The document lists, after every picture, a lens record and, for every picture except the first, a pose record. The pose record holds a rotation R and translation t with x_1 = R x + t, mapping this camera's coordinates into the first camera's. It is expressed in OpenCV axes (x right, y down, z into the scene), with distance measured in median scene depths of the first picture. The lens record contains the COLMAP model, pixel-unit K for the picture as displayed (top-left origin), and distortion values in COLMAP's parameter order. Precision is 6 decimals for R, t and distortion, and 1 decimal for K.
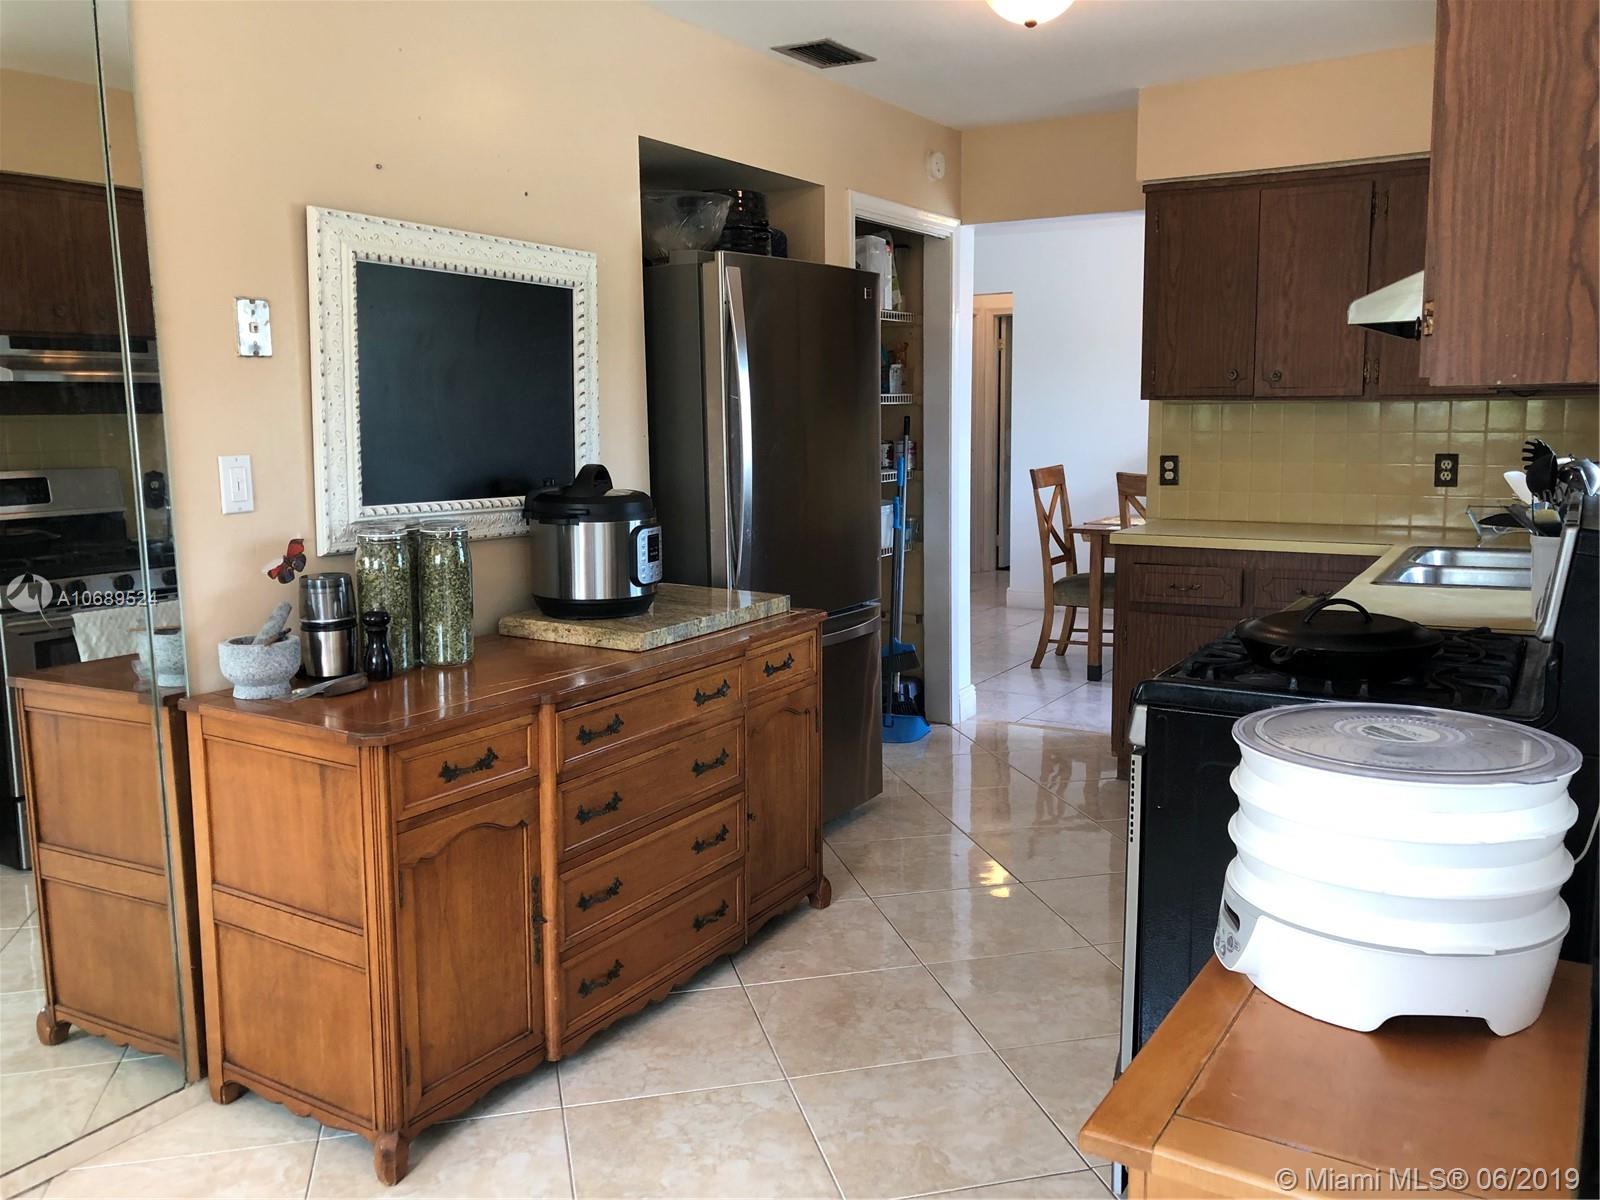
lens RADIAL K [[1322.0, 0, 790.3], [0, 1322.0, 591.1], [0, 0, 1]] dist [0.018154, -0.025084]
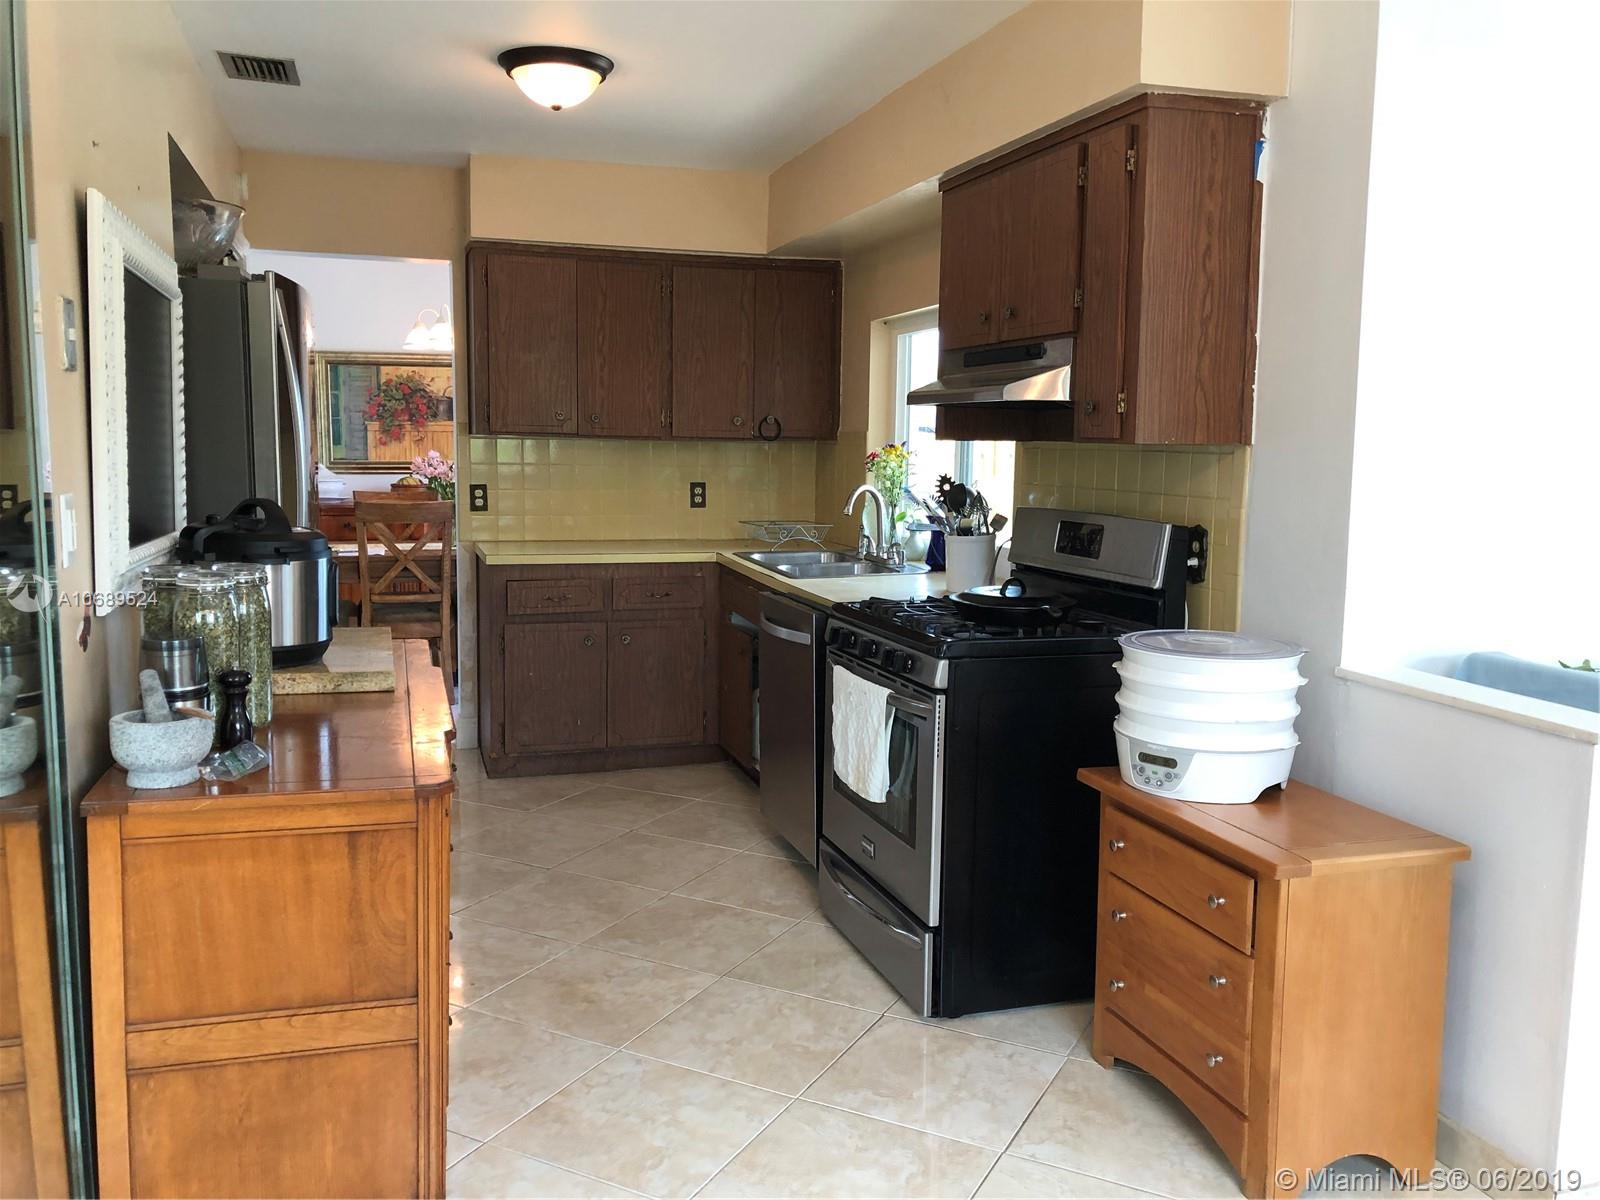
lens RADIAL K [[1322.0, 0, 786.2], [0, 1322.0, 602.7], [0, 0, 1]] dist [0.018154, -0.025084]
pose [[0.653269, -0.074230, 0.753479, -0.730874], [0.082613, 0.996229, 0.026519, -0.022290], [-0.752606, 0.044923, 0.656937, 0.152625]]
